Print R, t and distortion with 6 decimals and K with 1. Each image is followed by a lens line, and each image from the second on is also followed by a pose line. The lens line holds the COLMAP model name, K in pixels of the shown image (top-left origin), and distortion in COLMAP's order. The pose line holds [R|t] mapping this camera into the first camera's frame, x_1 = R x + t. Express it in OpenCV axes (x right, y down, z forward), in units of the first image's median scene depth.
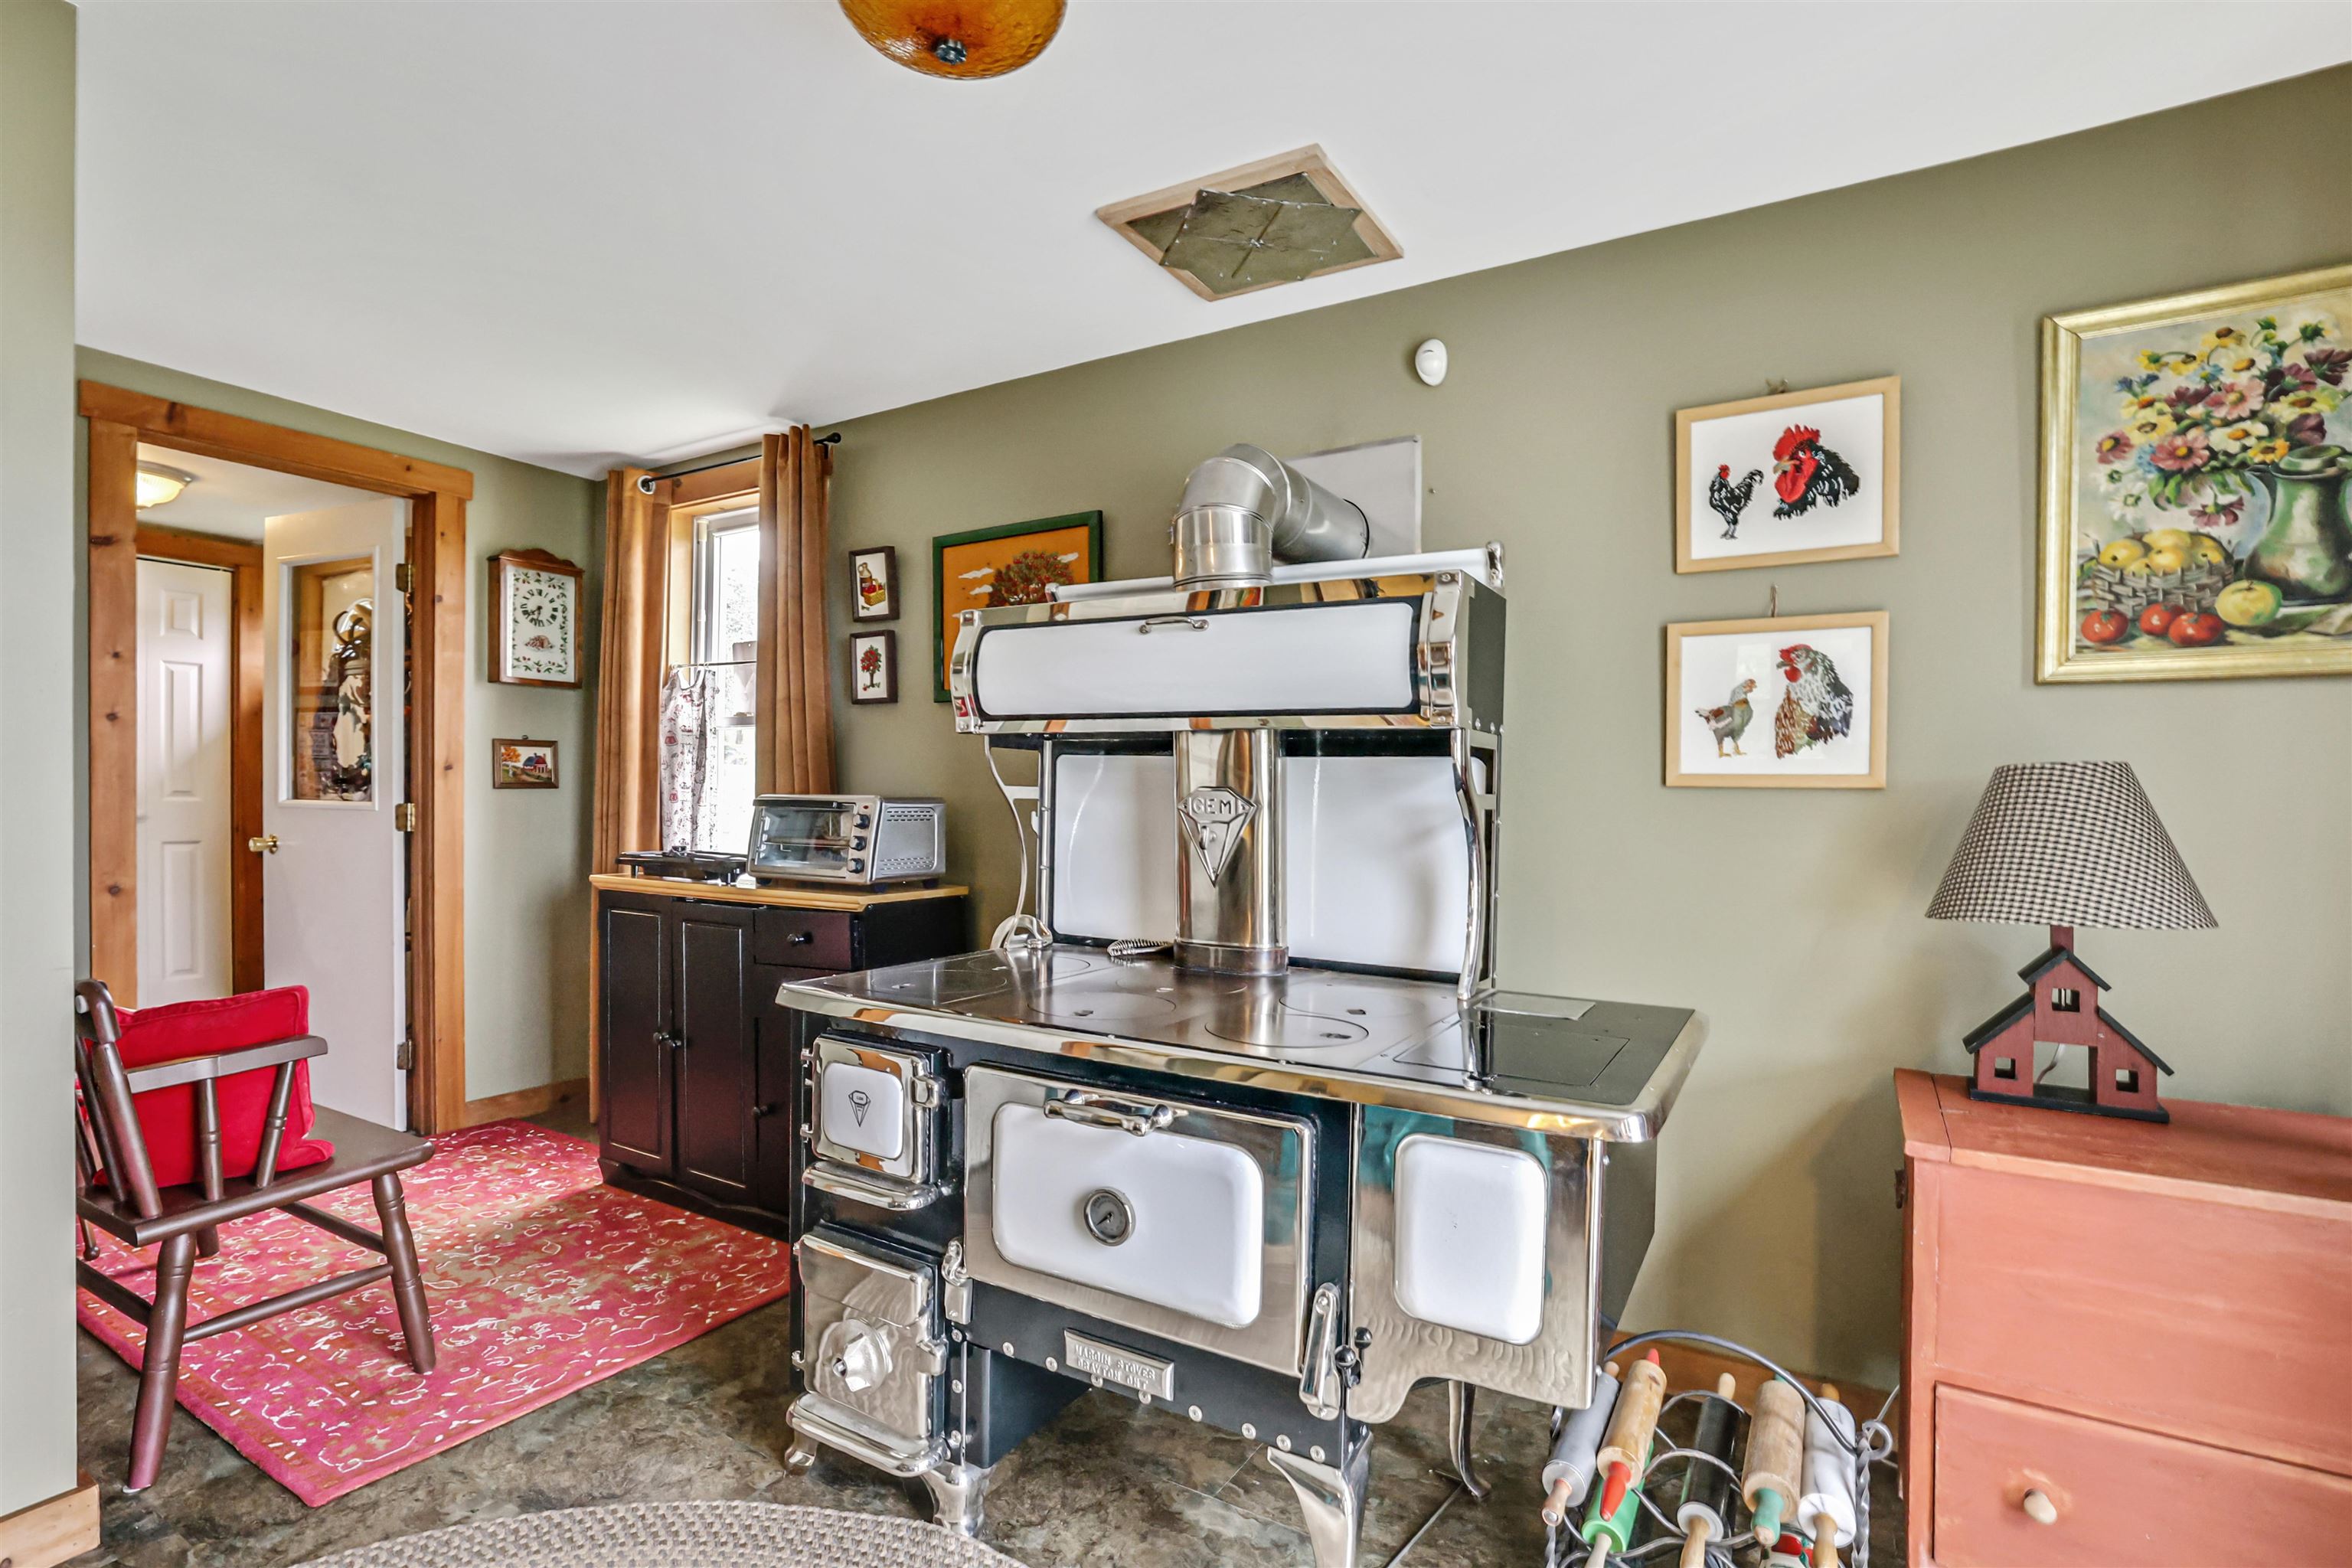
lens RADIAL K [[1077.5, 0, 1170.1], [0, 1077.5, 802.3], [0, 0, 1]] dist [-0.004090, -0.000088]
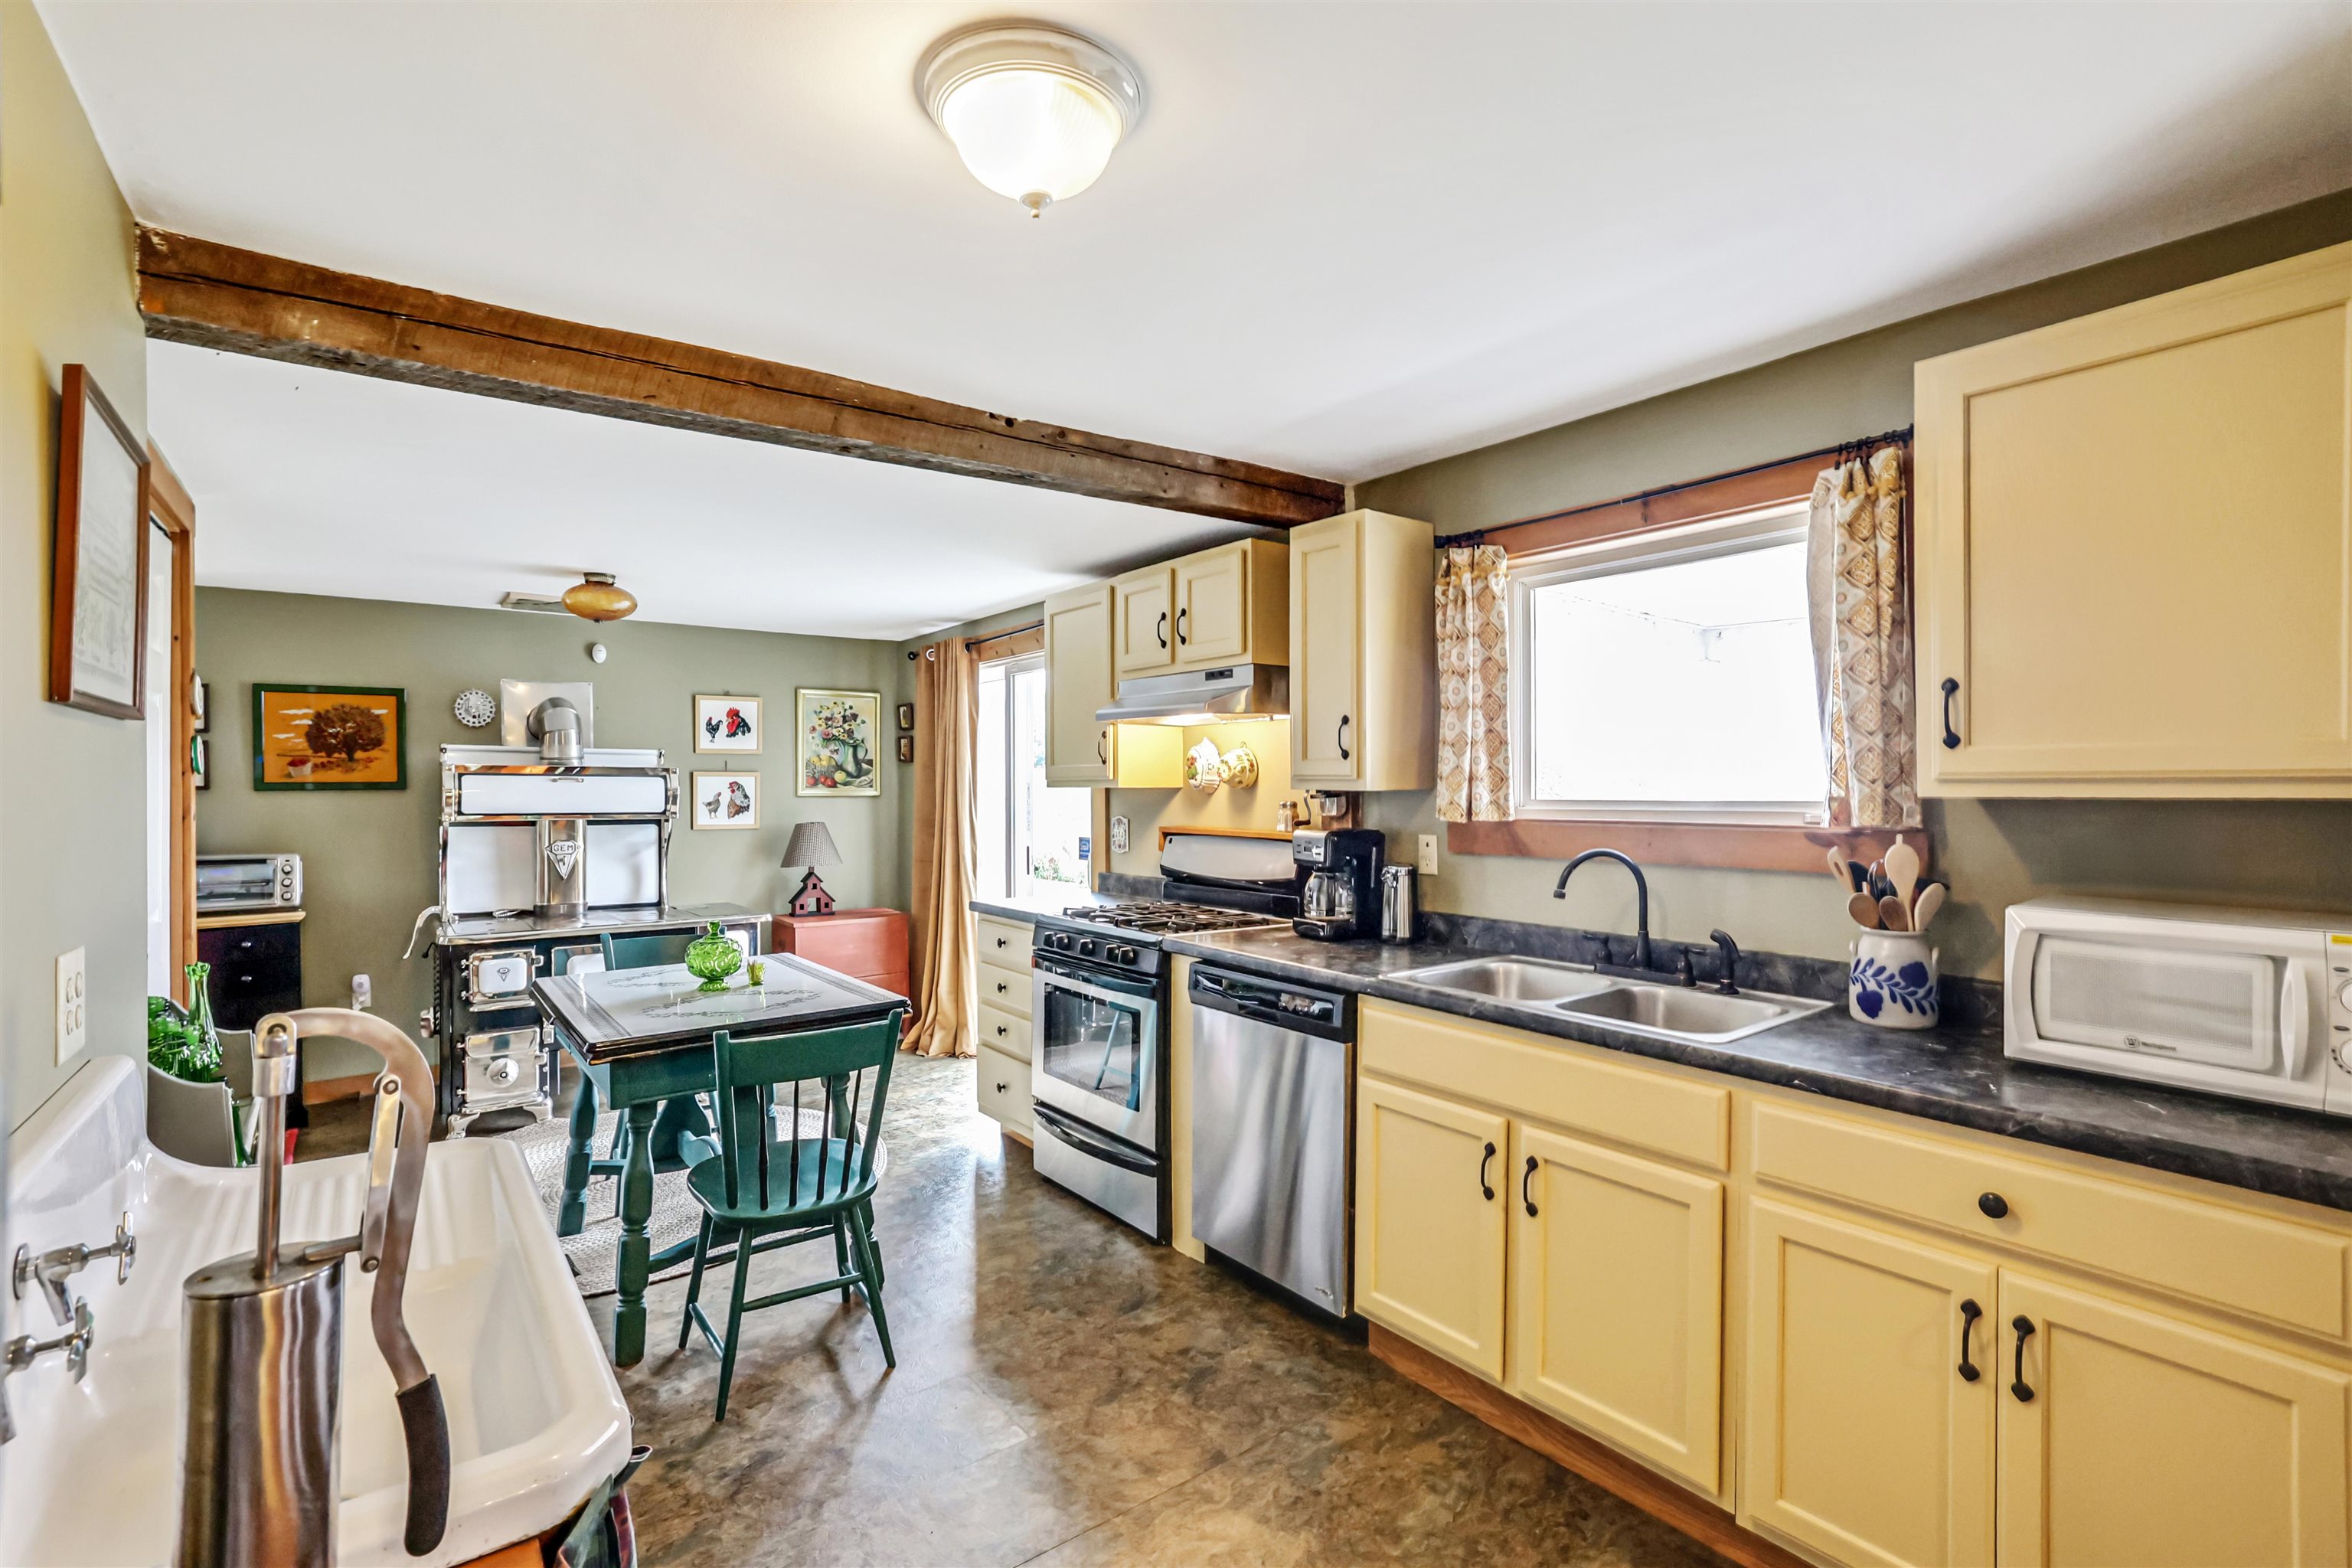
lens RADIAL K [[1077.5, 0, 1170.4], [0, 1077.5, 782.4], [0, 0, 1]] dist [-0.004090, -0.000088]
pose [[0.335826, -0.005894, 0.941906, -1.863915], [0.005463, 0.999976, 0.004309, -0.152416], [-0.941908, 0.003699, 0.335850, -1.168614]]
